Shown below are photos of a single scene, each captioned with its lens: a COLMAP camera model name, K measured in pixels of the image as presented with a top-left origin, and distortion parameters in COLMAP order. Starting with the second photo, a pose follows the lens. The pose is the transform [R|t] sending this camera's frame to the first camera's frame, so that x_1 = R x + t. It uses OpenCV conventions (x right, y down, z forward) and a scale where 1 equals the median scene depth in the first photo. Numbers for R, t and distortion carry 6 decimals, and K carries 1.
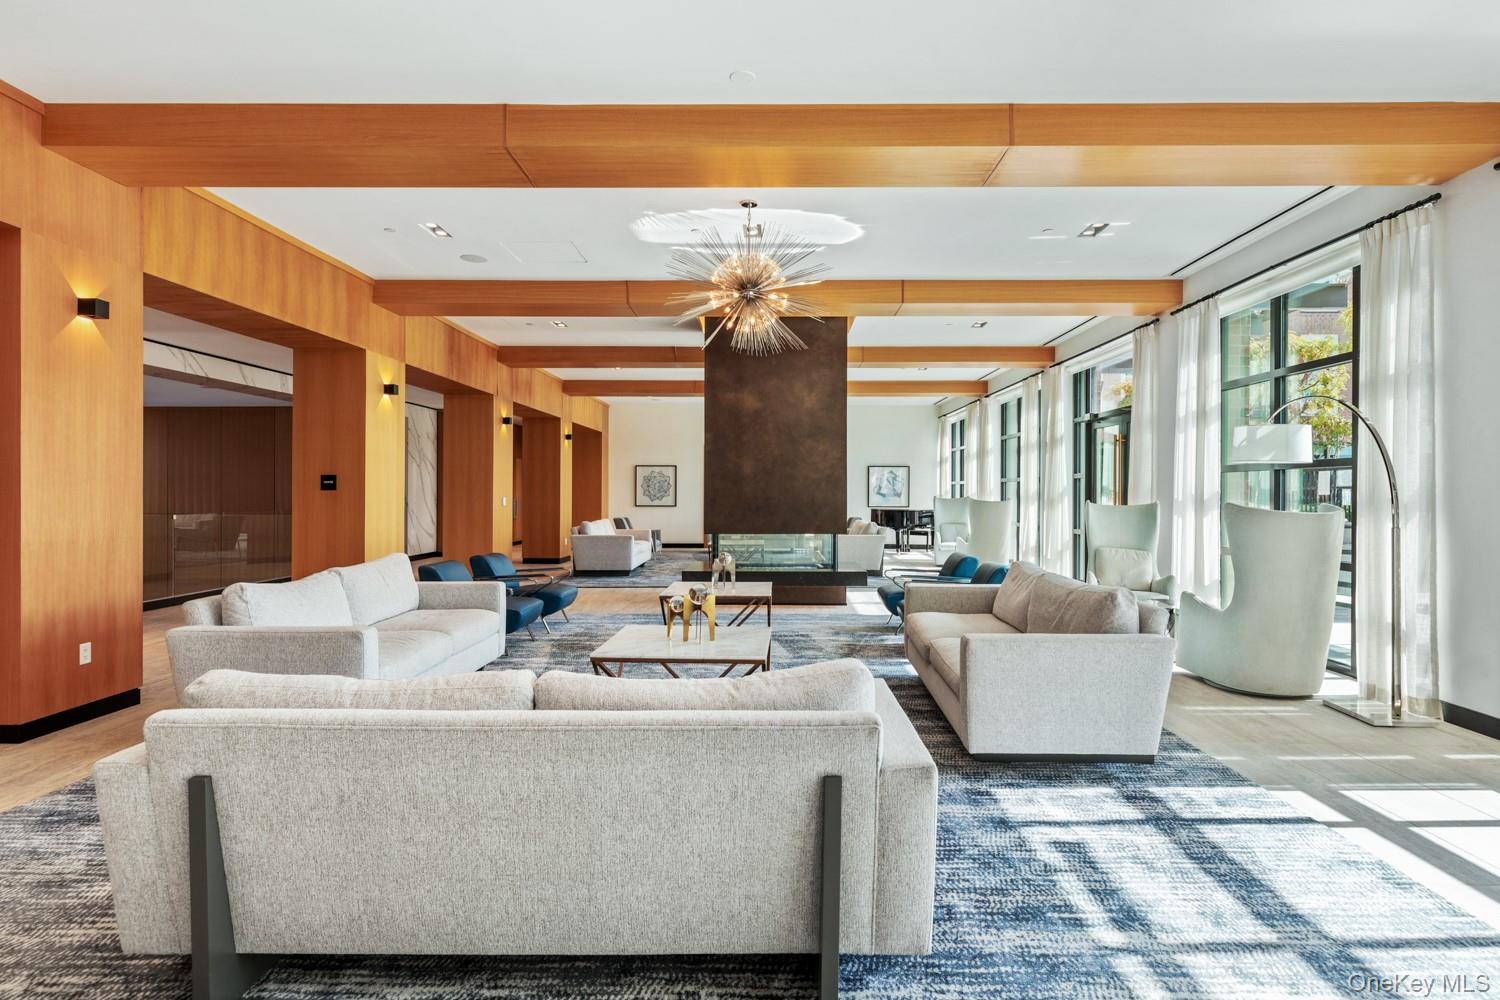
lens RADIAL K [[808.9, 0, 751.5], [0, 808.9, 499.3], [0, 0, 1]] dist [-0.001812, -0.001285]
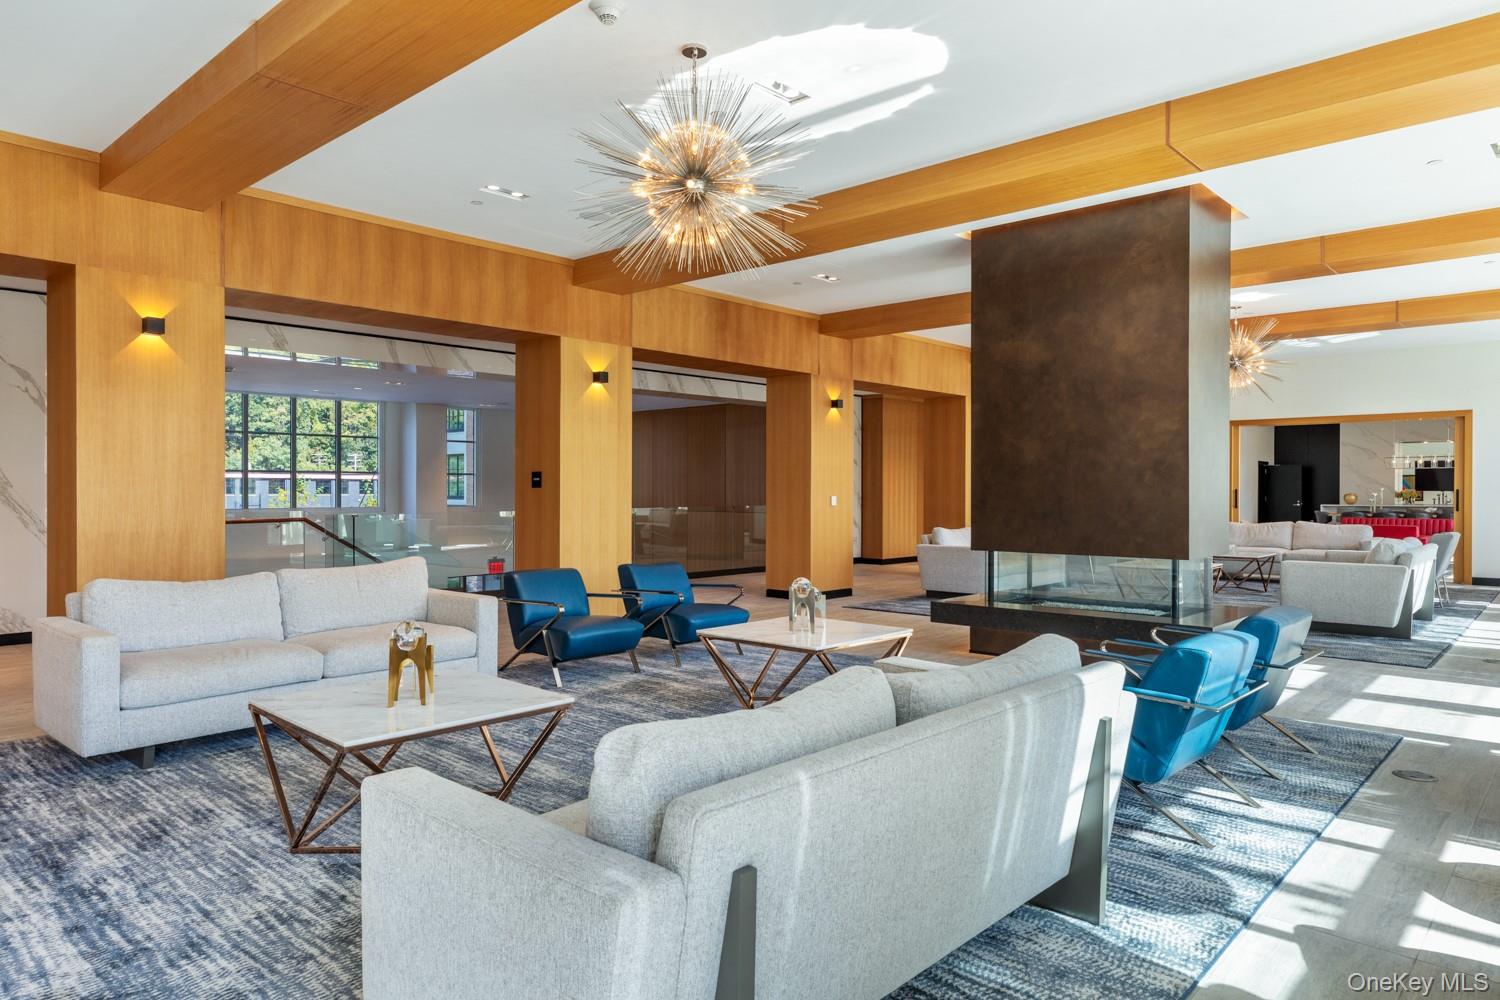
lens RADIAL K [[920.4, 0, 750.4], [0, 920.4, 492.9], [0, 0, 1]] dist [0.014299, -0.002725]
pose [[0.751623, 0.001301, -0.659592, 0.321954], [-0.004900, 0.999981, -0.003611, -0.001806], [0.659575, 0.005946, 0.751615, 0.285042]]
